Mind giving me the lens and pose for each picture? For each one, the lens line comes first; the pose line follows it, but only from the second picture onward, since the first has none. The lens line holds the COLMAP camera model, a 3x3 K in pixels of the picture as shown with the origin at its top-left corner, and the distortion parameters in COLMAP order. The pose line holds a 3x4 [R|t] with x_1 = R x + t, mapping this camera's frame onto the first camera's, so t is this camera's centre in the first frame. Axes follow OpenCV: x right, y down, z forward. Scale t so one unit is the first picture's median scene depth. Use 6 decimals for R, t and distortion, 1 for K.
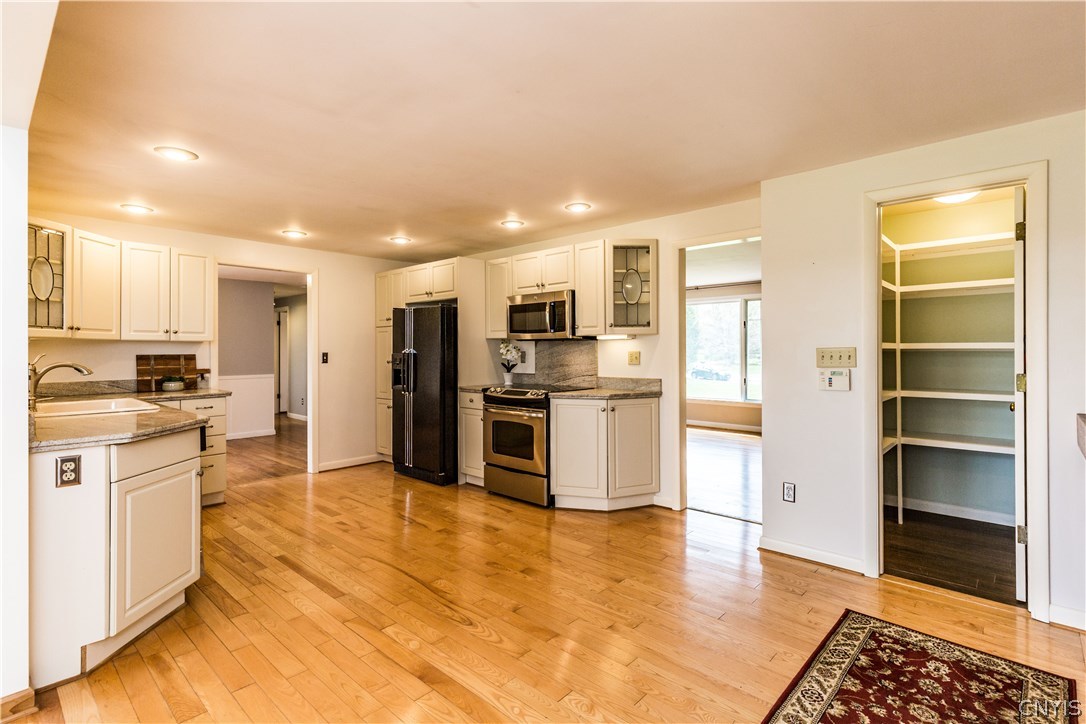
lens RADIAL K [[527.6, 0, 568.5], [0, 527.6, 347.2], [0, 0, 1]] dist [0.012336, 0.000147]
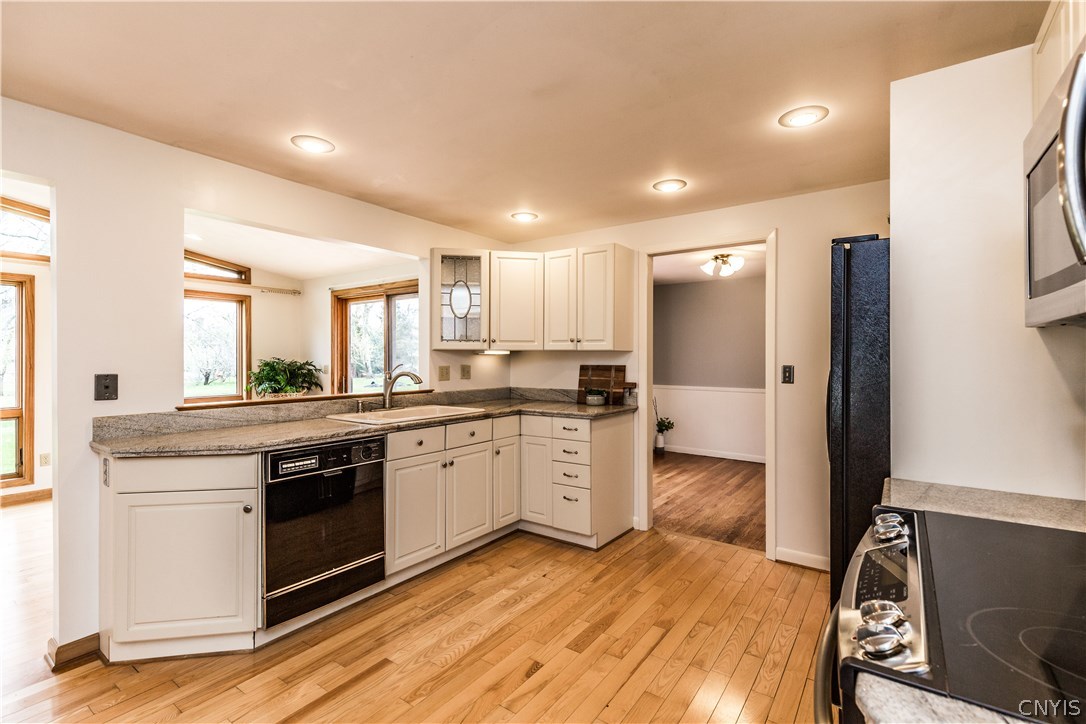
lens RADIAL K [[494.6, 0, 546.9], [0, 494.6, 356.5], [0, 0, 1]] dist [0.009077, -0.000361]
pose [[0.105899, 0.002218, -0.994374, 0.088620], [0.004699, 0.999985, 0.002731, -0.003892], [0.994366, -0.004961, 0.105887, 0.821810]]
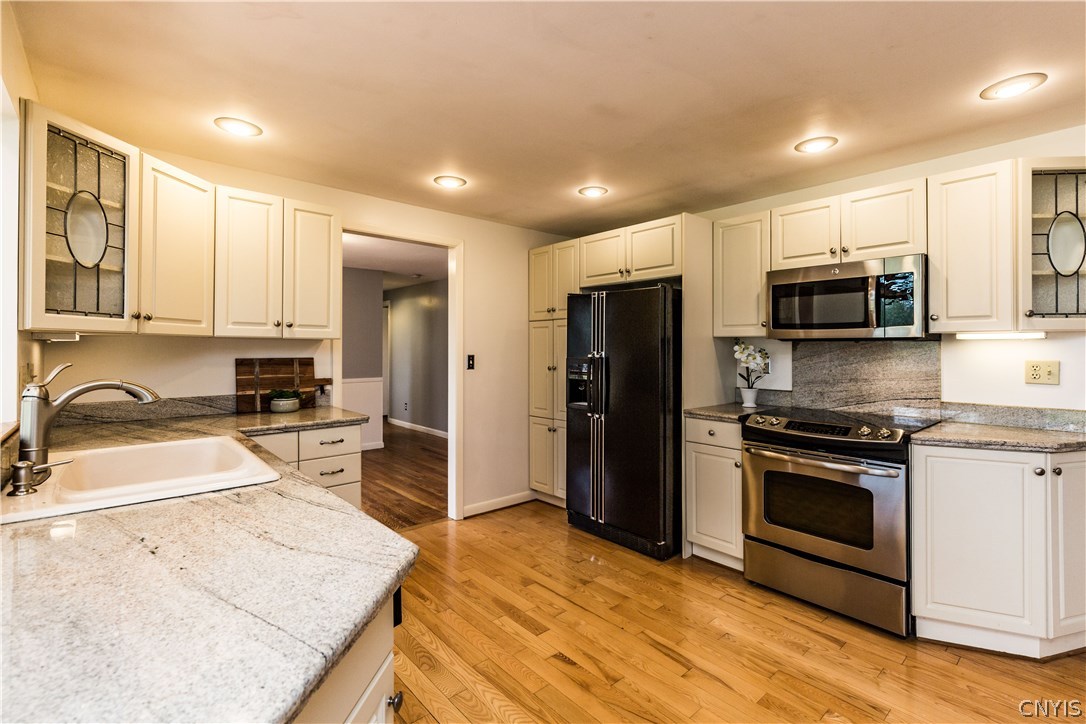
lens RADIAL K [[501.5, 0, 562.2], [0, 501.5, 344.6], [0, 0, 1]] dist [0.010197, -0.000389]
pose [[0.994445, 0.006372, -0.105060, -0.321093], [-0.006498, 0.999979, -0.000861, -0.005515], [0.105053, 0.001539, 0.994465, 0.392688]]
